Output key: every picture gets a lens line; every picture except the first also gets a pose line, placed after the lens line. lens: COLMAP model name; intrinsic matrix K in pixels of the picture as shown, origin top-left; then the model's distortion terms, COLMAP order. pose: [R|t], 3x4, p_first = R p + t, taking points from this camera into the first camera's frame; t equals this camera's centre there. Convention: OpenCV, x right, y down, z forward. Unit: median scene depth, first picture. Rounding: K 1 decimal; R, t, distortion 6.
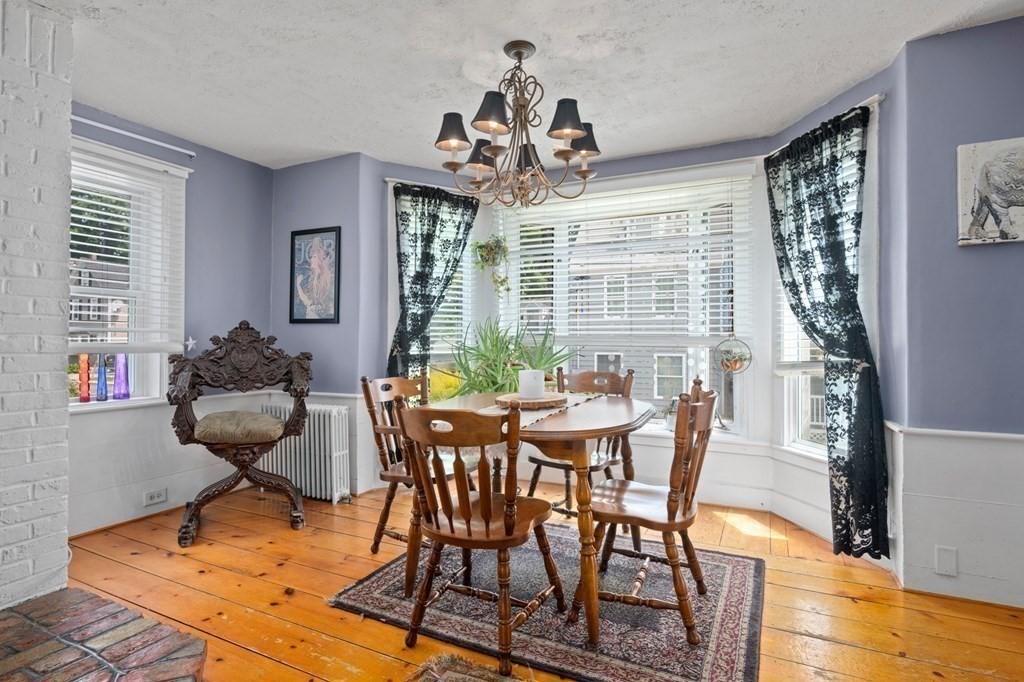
lens RADIAL K [[502.4, 0, 510.1], [0, 502.4, 339.4], [0, 0, 1]] dist [-0.004368, 0.001568]
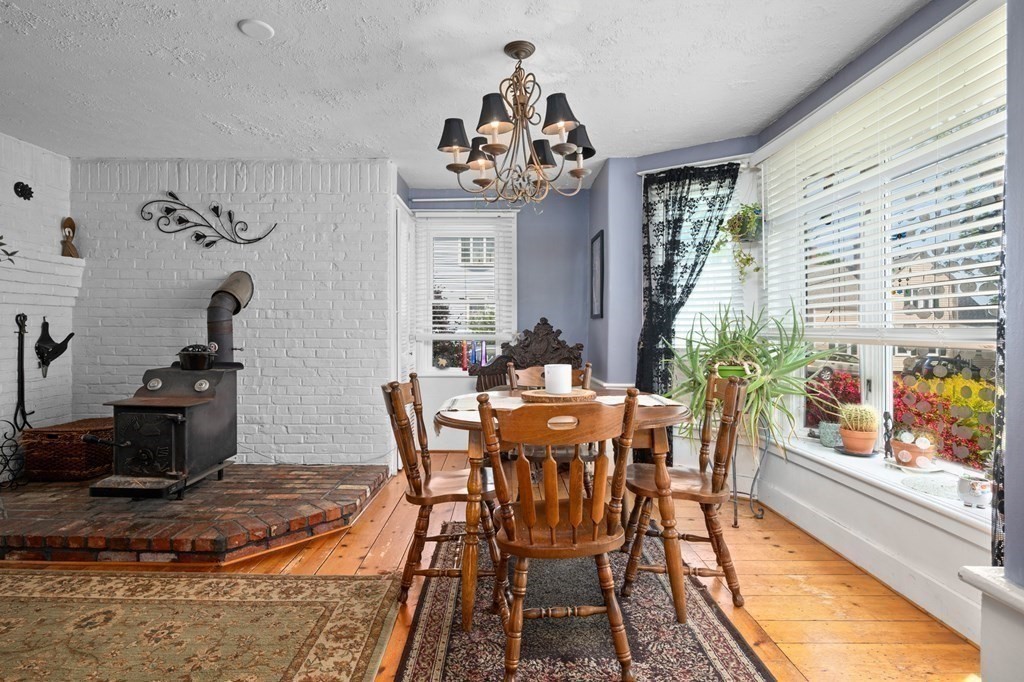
lens RADIAL K [[502.4, 0, 498.4], [0, 502.4, 337.8], [0, 0, 1]] dist [-0.004368, 0.001568]
pose [[0.456833, 0.009366, -0.889503, 0.596063], [-0.001949, 0.999953, 0.009527, 0.001500], [0.889550, -0.002619, 0.456830, 0.322817]]
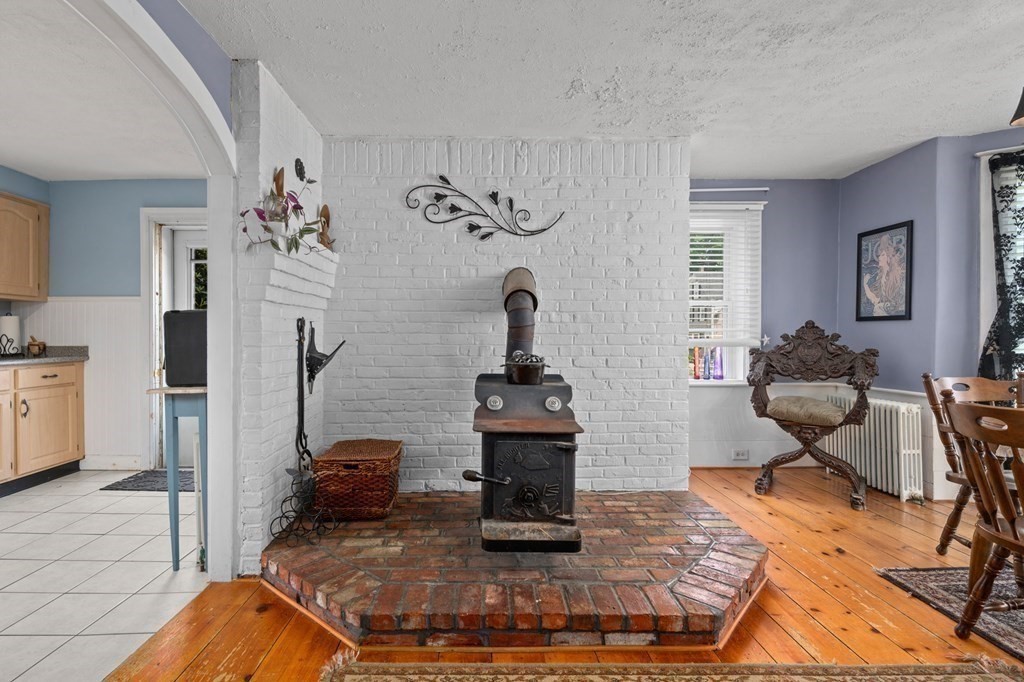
lens RADIAL K [[478.7, 0, 506.5], [0, 478.7, 340.2], [0, 0, 1]] dist [-0.000956, 0.001303]
pose [[0.470545, 0.002863, -0.882372, 0.122590], [0.004227, 0.999976, 0.005498, -0.000988], [0.882366, -0.006317, 0.470521, -0.146976]]
